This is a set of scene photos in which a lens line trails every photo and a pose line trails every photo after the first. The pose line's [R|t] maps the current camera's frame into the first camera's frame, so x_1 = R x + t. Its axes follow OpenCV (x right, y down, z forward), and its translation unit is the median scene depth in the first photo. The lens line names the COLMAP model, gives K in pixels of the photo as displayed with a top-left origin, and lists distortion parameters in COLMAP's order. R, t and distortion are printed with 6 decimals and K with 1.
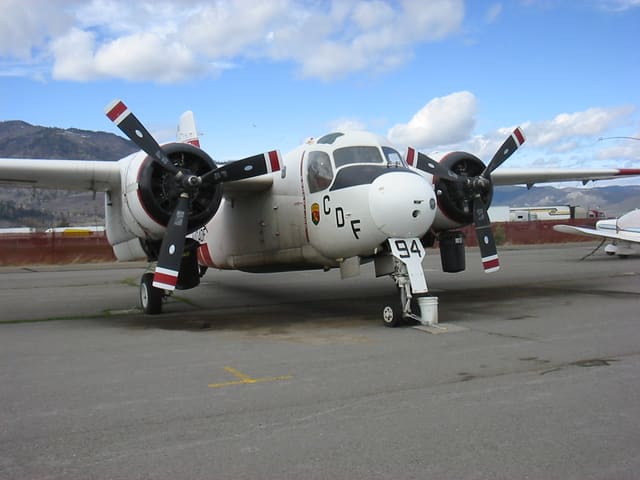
lens RADIAL K [[762.6, 0, 320.0], [0, 762.6, 240.0], [0, 0, 1]] dist [-0.090672, -0.038913]
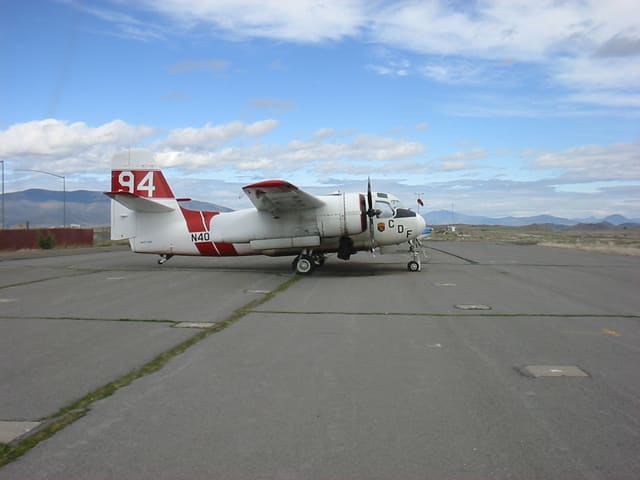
lens RADIAL K [[762.6, 0, 320.0], [0, 762.6, 240.0], [0, 0, 1]] dist [-0.090672, -0.038913]
pose [[0.506089, 0.012367, 0.862393, -2.141142], [-0.001414, 0.999908, -0.013510, 0.038332], [-0.862480, 0.005618, 0.506059, -0.038216]]
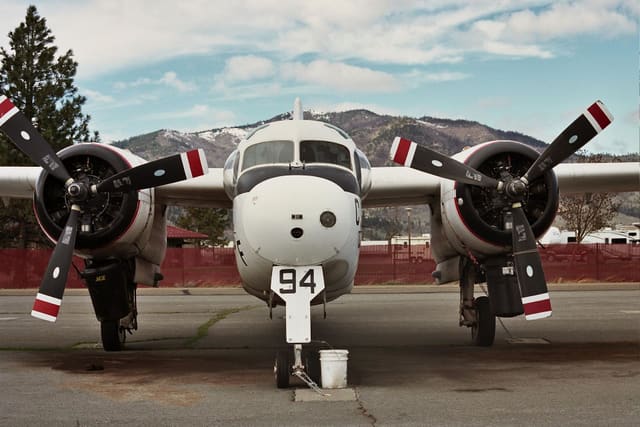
lens RADIAL K [[989.8, 0, 320.0], [0, 989.8, 213.5], [0, 0, 1]] dist [-0.067807, -0.036404]
pose [[0.899595, 0.000818, -0.436725, 0.500115], [-0.020482, 0.998977, -0.040319, -0.013817], [0.436245, 0.045216, 0.898691, 0.146531]]
